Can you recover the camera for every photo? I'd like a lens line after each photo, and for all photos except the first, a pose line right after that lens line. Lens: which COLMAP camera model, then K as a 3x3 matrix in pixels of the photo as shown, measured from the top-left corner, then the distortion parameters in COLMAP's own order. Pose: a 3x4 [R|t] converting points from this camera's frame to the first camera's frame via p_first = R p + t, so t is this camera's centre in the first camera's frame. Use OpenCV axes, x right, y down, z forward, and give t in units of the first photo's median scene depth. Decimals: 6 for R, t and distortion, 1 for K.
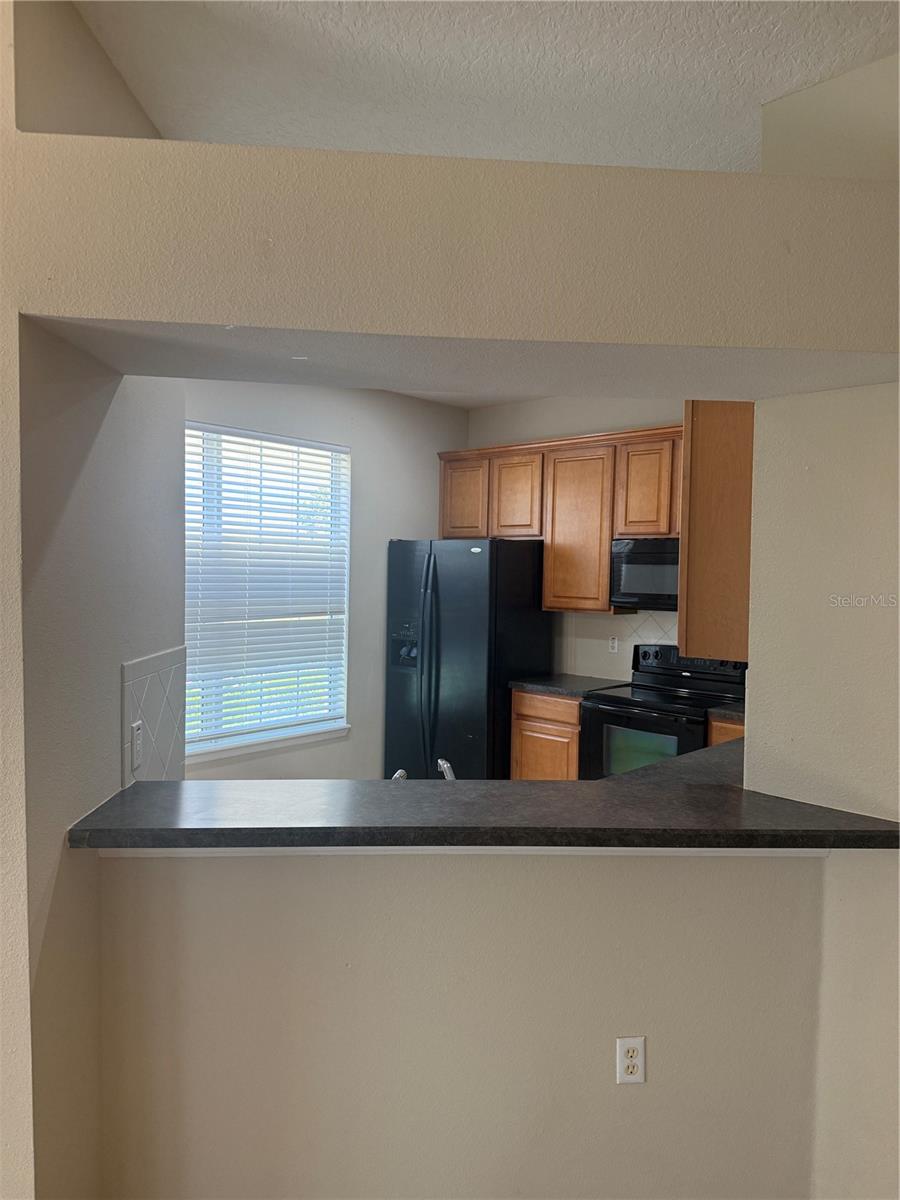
lens RADIAL K [[849.1, 0, 437.5], [0, 849.1, 601.9], [0, 0, 1]] dist [0.046855, -0.055099]
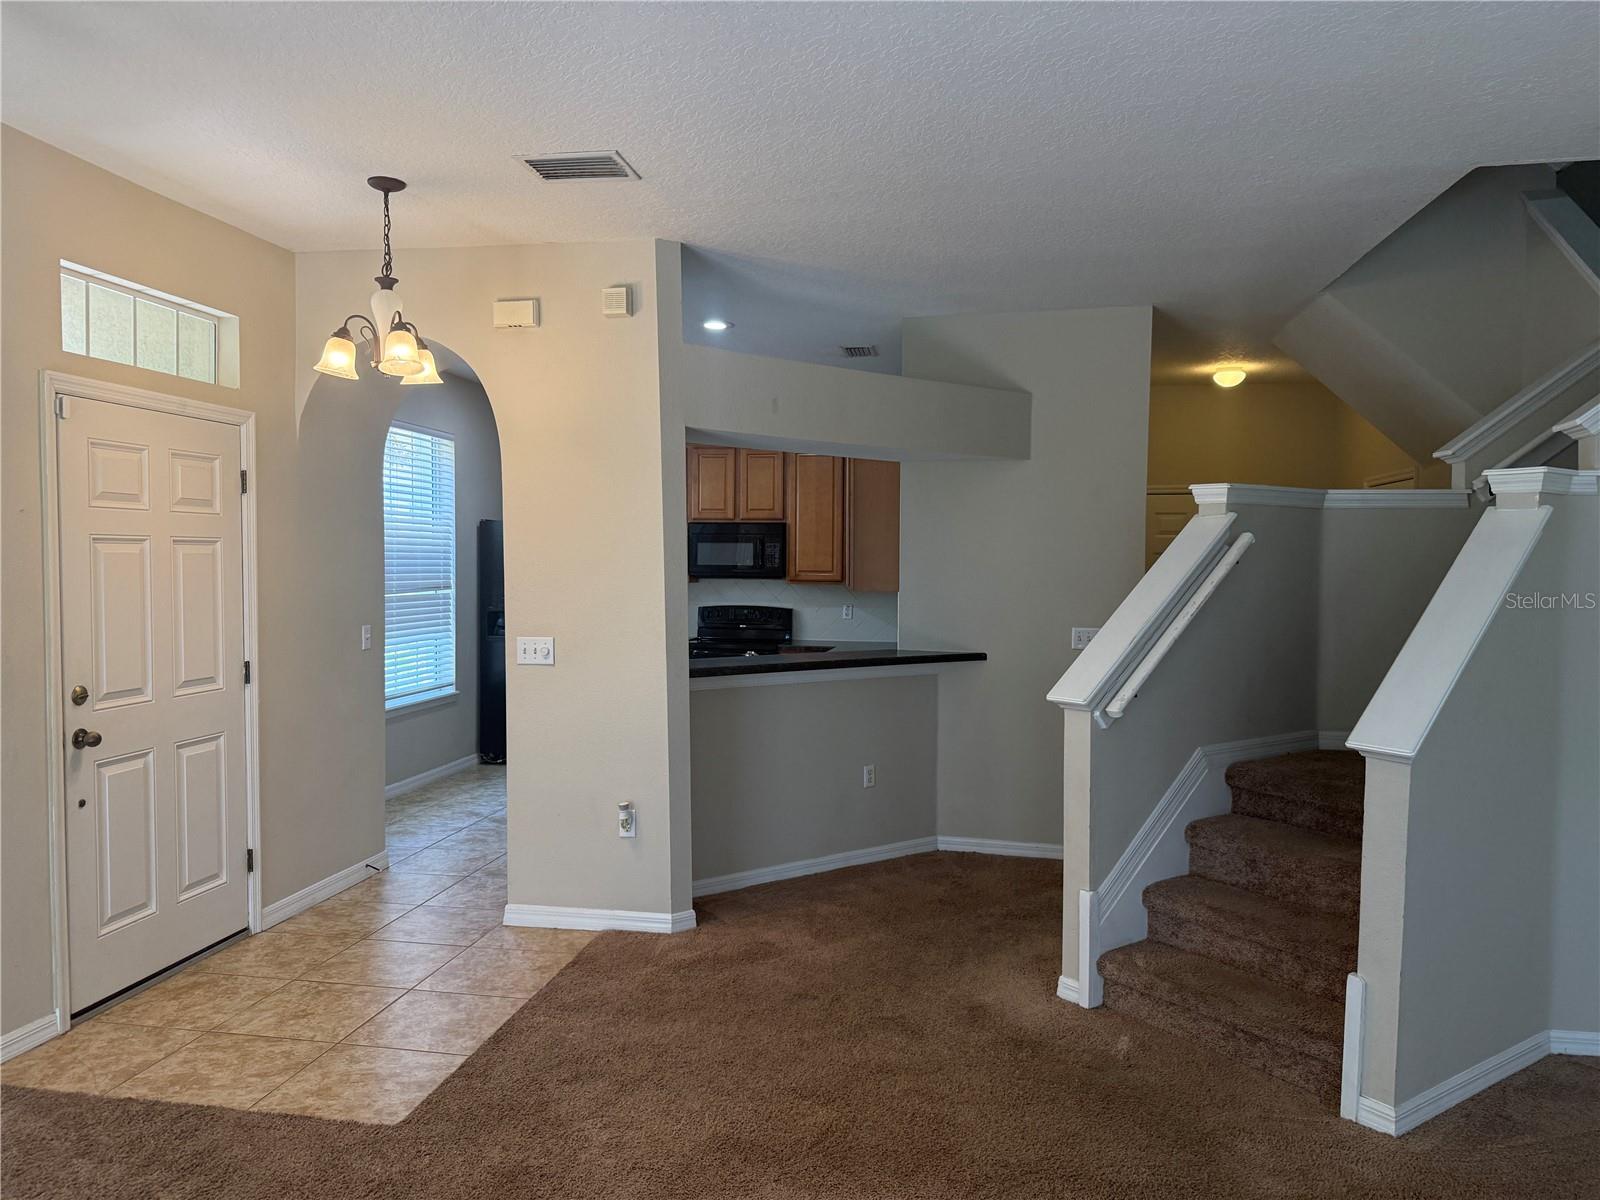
lens RADIAL K [[1132.1, 0, 797.0], [0, 1132.1, 598.8], [0, 0, 1]] dist [0.046855, -0.055099]
pose [[0.844810, -0.030829, 0.534177, -0.546403], [0.027727, 0.999520, 0.013835, 0.020208], [-0.534347, 0.003123, 0.845259, -0.494675]]
